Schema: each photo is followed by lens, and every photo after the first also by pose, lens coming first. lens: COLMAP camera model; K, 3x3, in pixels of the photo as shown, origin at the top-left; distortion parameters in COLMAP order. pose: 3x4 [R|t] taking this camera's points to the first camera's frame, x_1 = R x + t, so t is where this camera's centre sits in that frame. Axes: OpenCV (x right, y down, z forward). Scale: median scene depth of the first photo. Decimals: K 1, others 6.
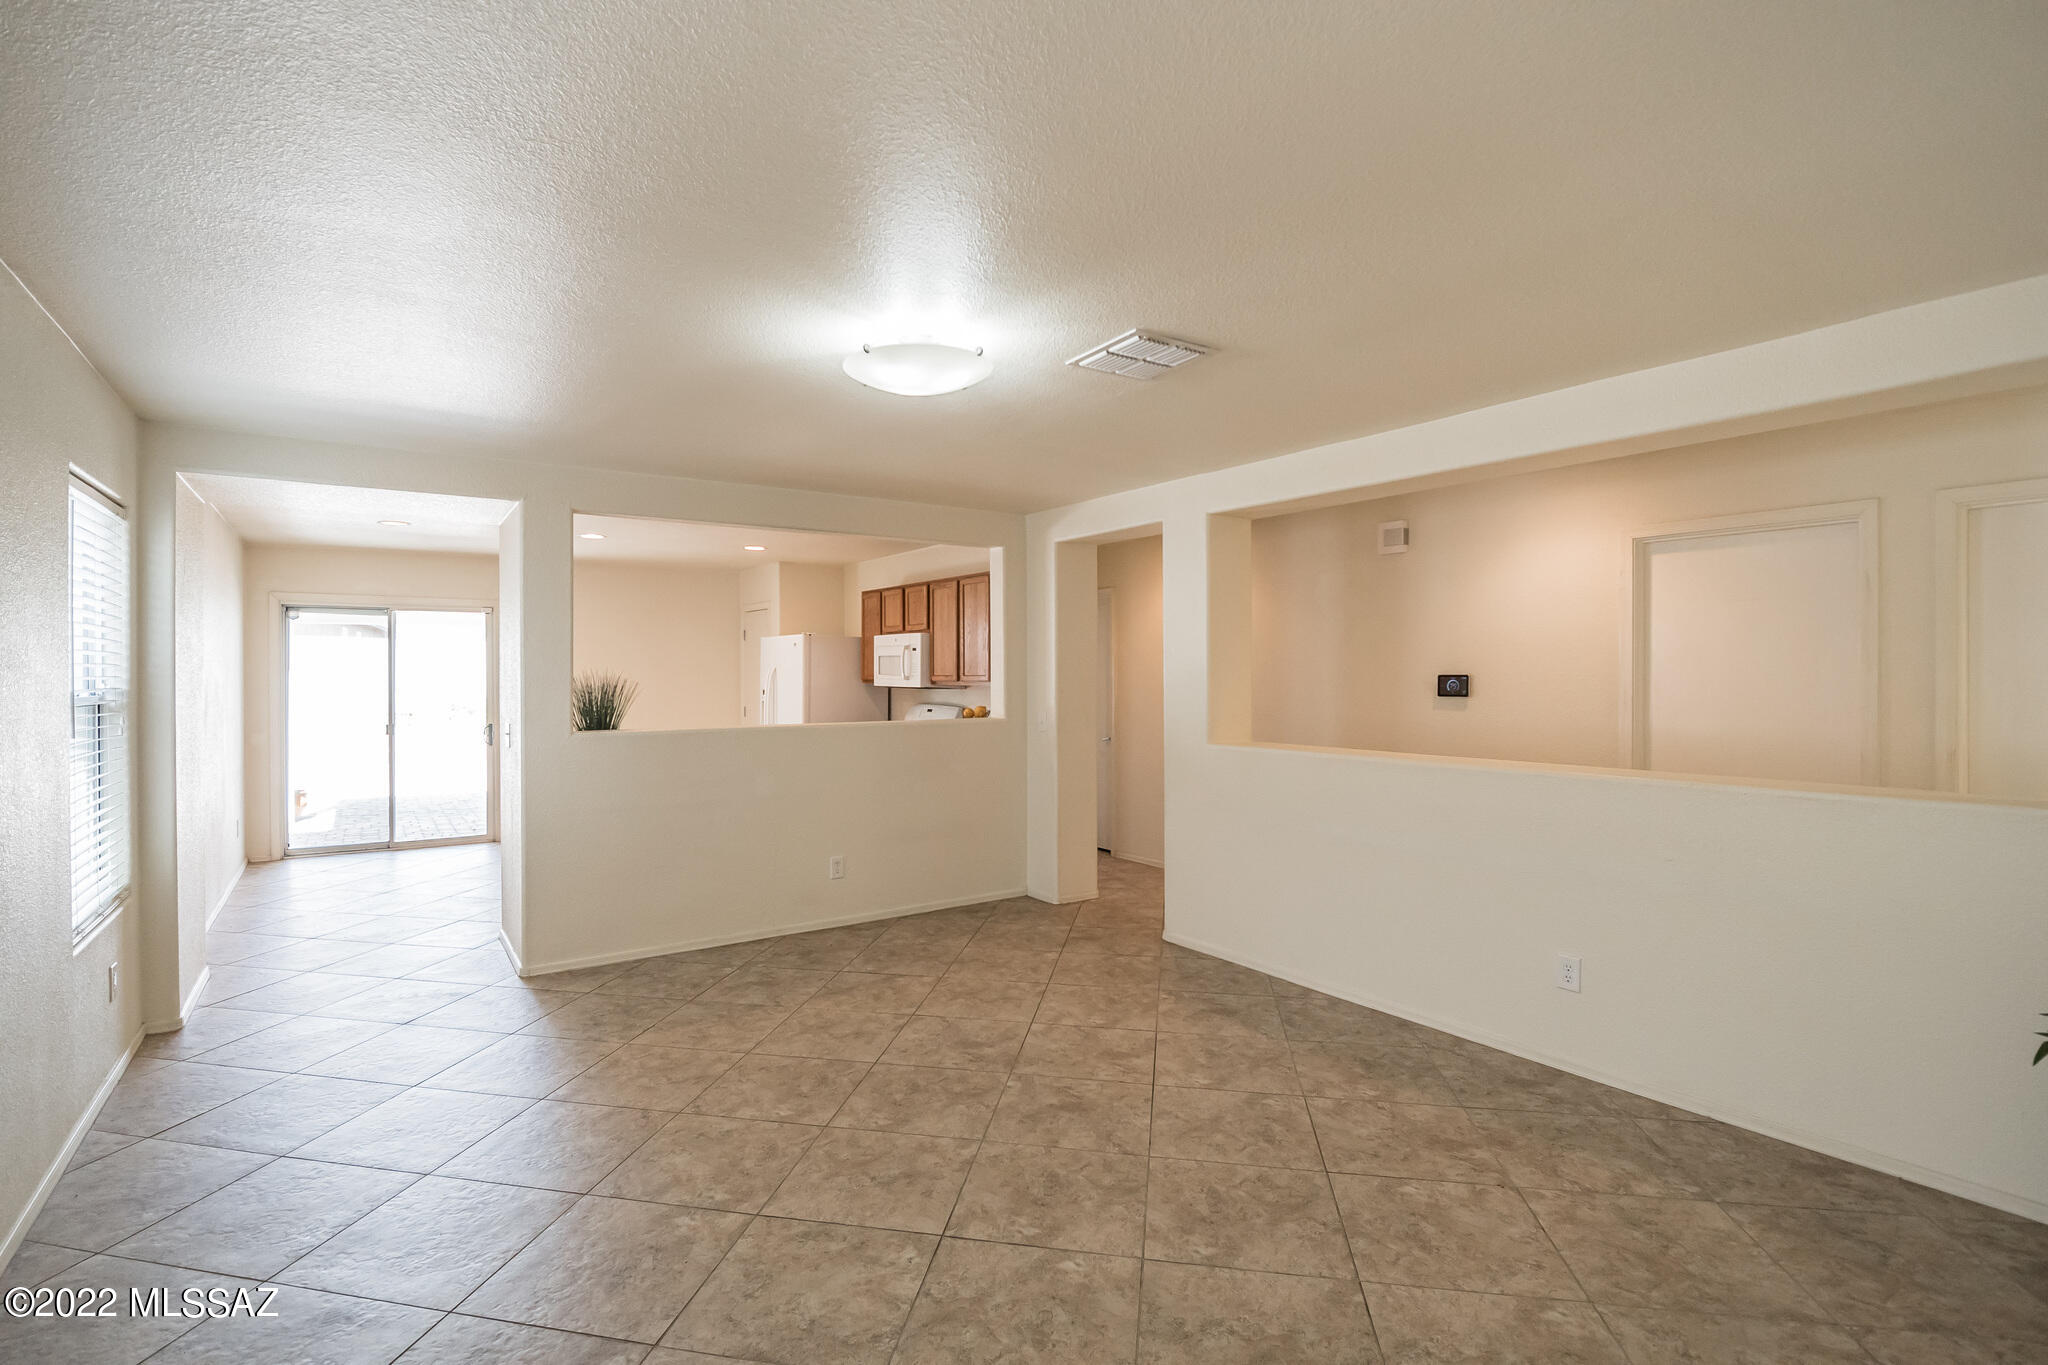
lens RADIAL K [[959.3, 0, 1014.0], [0, 959.3, 671.7], [0, 0, 1]] dist [-0.015998, 0.000623]
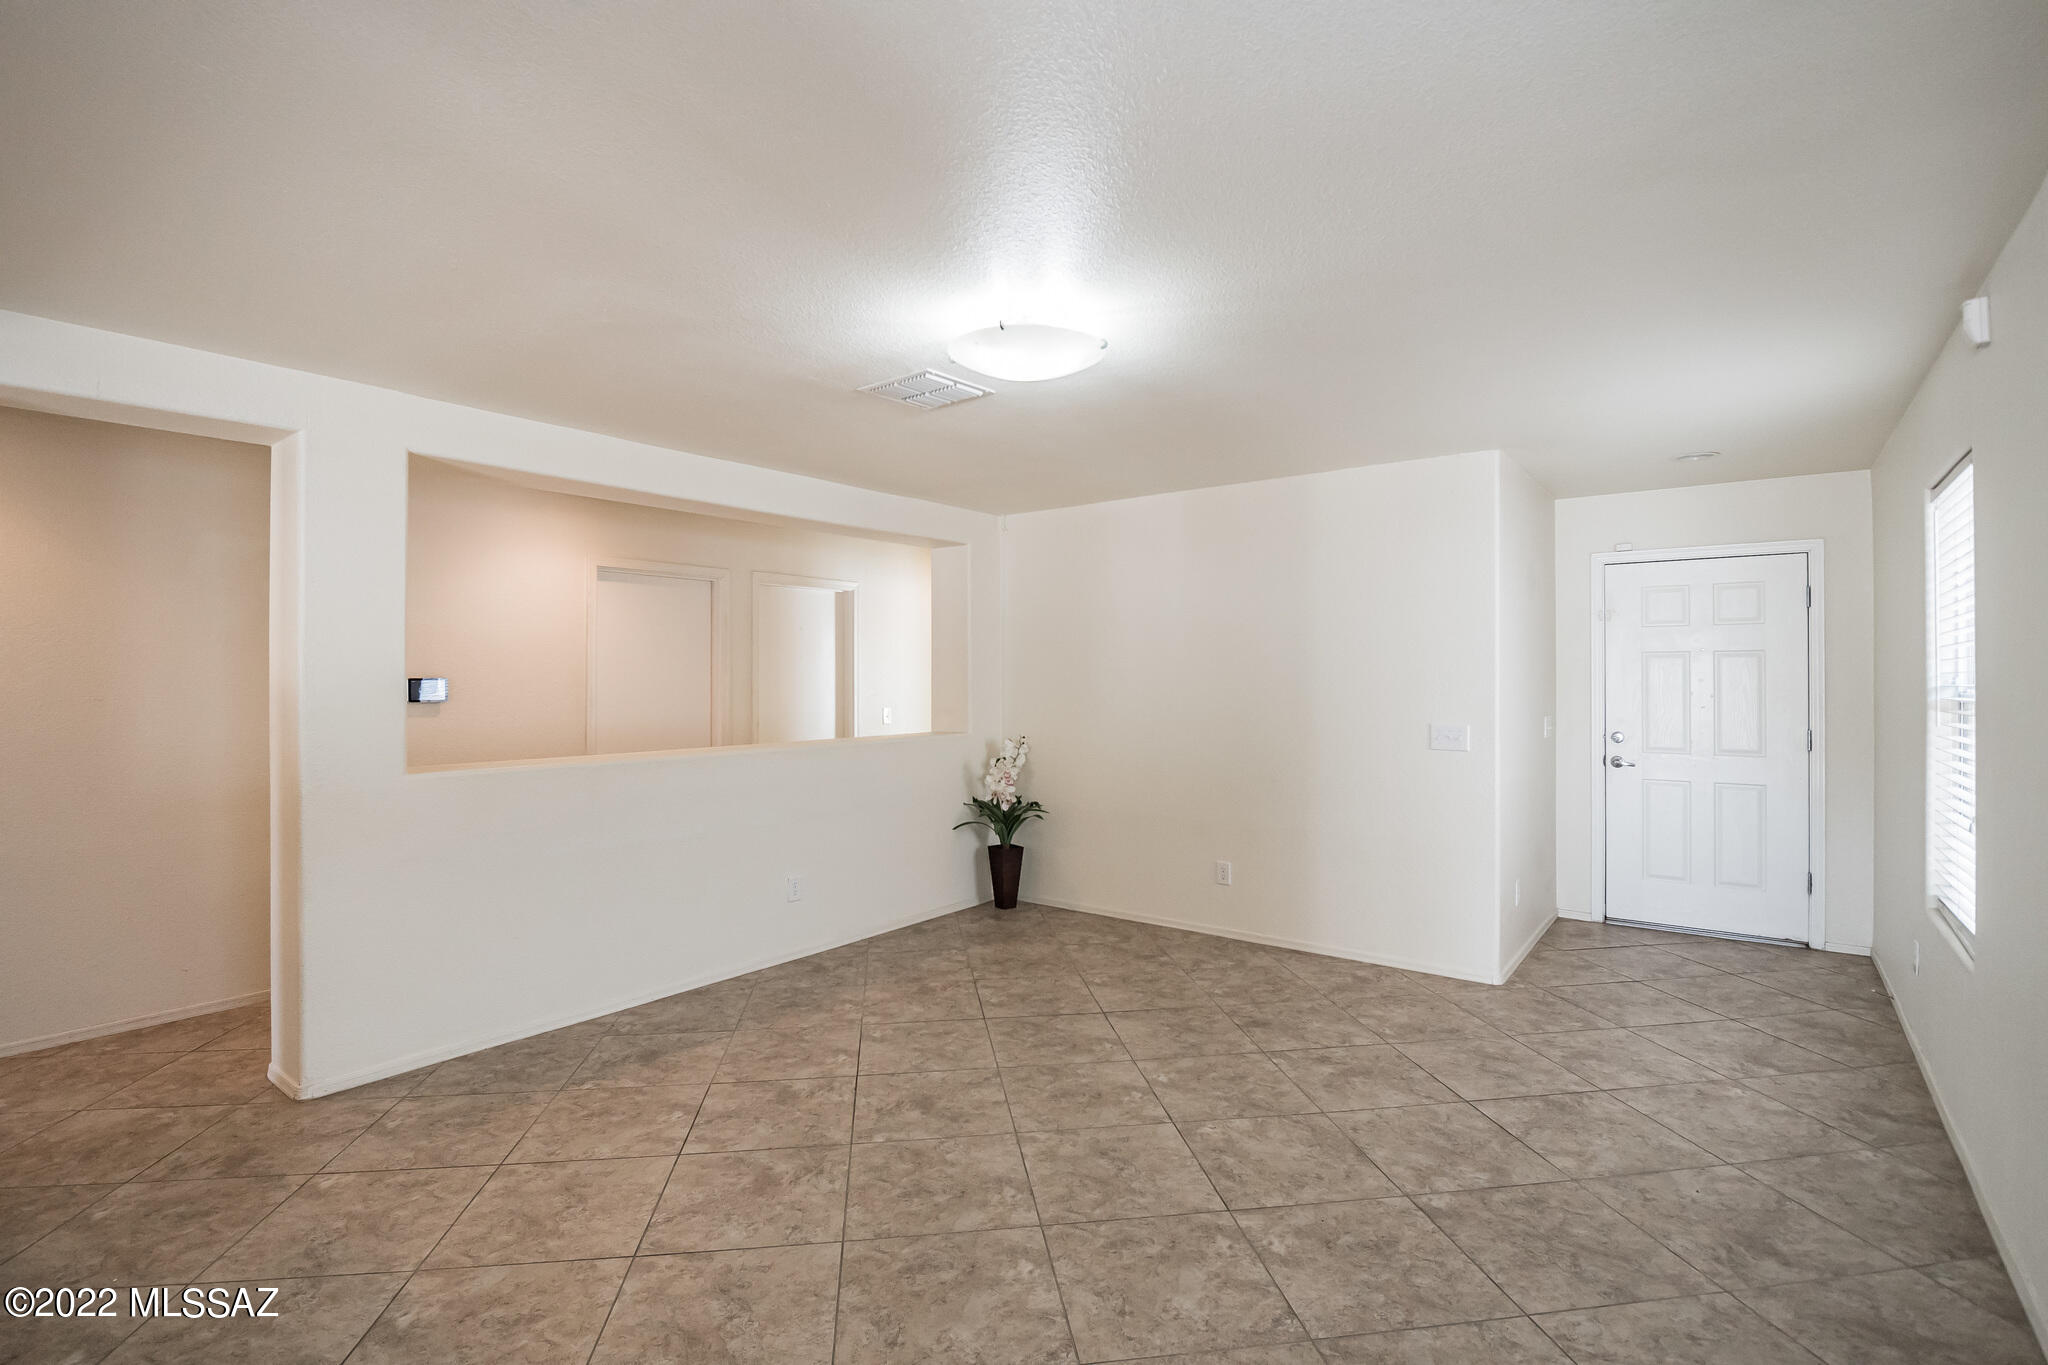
lens RADIAL K [[943.3, 0, 995.9], [0, 943.3, 676.0], [0, 0, 1]] dist [-0.024826, -0.000047]
pose [[-0.287765, 0.003945, 0.957693, -0.724218], [0.002461, 0.999991, -0.003380, 0.004857], [-0.957698, 0.001384, -0.287773, 0.959617]]
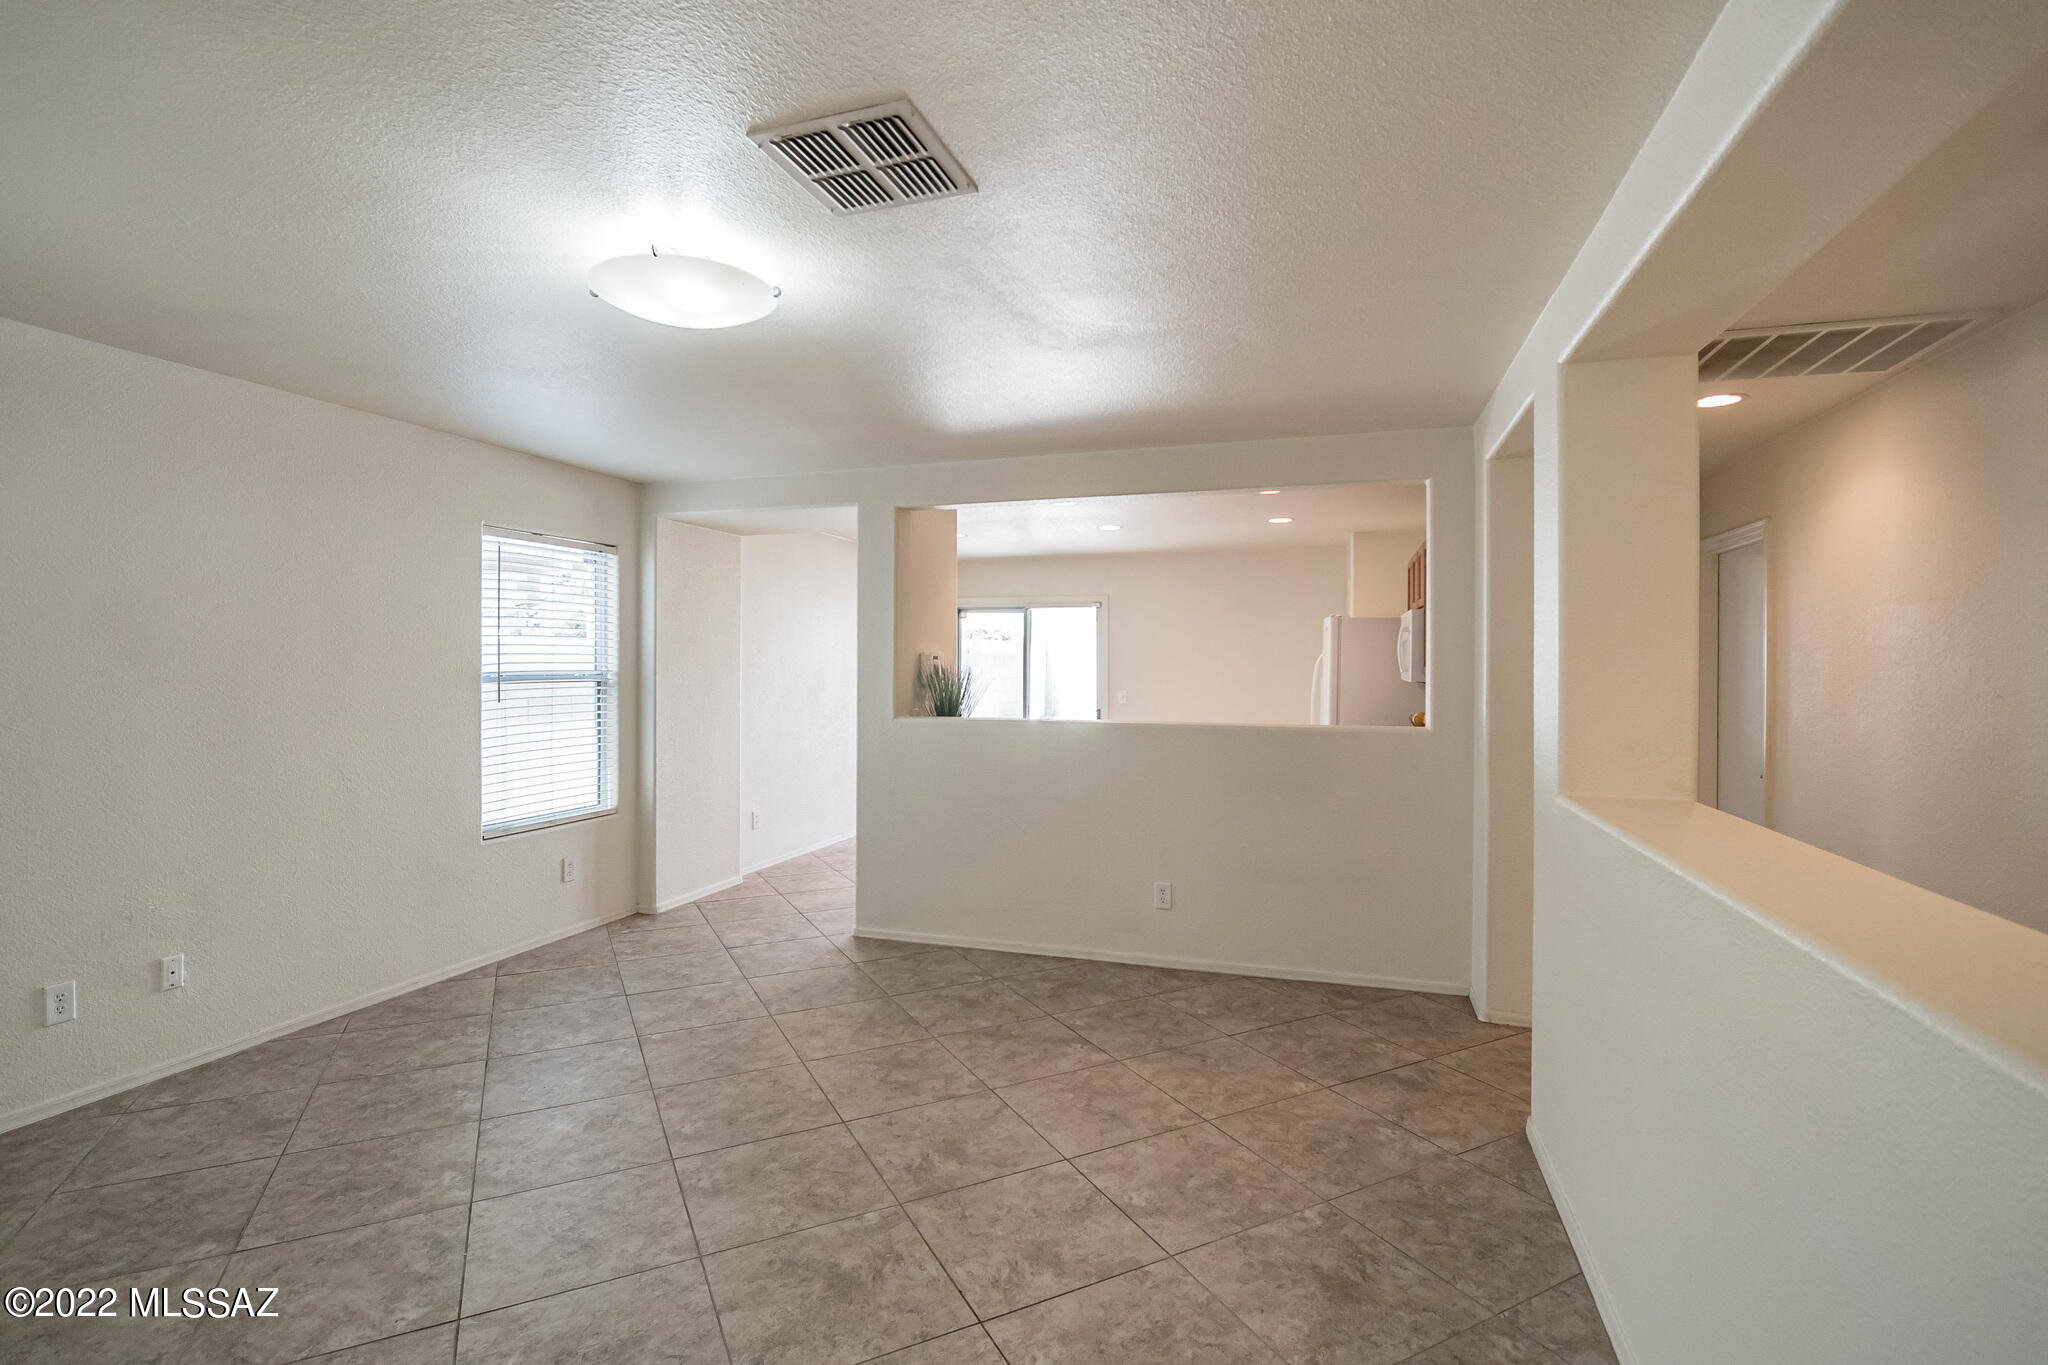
lens RADIAL K [[959.3, 0, 1014.0], [0, 959.3, 671.7], [0, 0, 1]] dist [-0.015998, 0.000623]
pose [[0.605615, 0.010364, -0.795690, 0.541880], [-0.003106, 0.999938, 0.010661, 0.001499], [0.795751, -0.003985, 0.605610, 0.538593]]
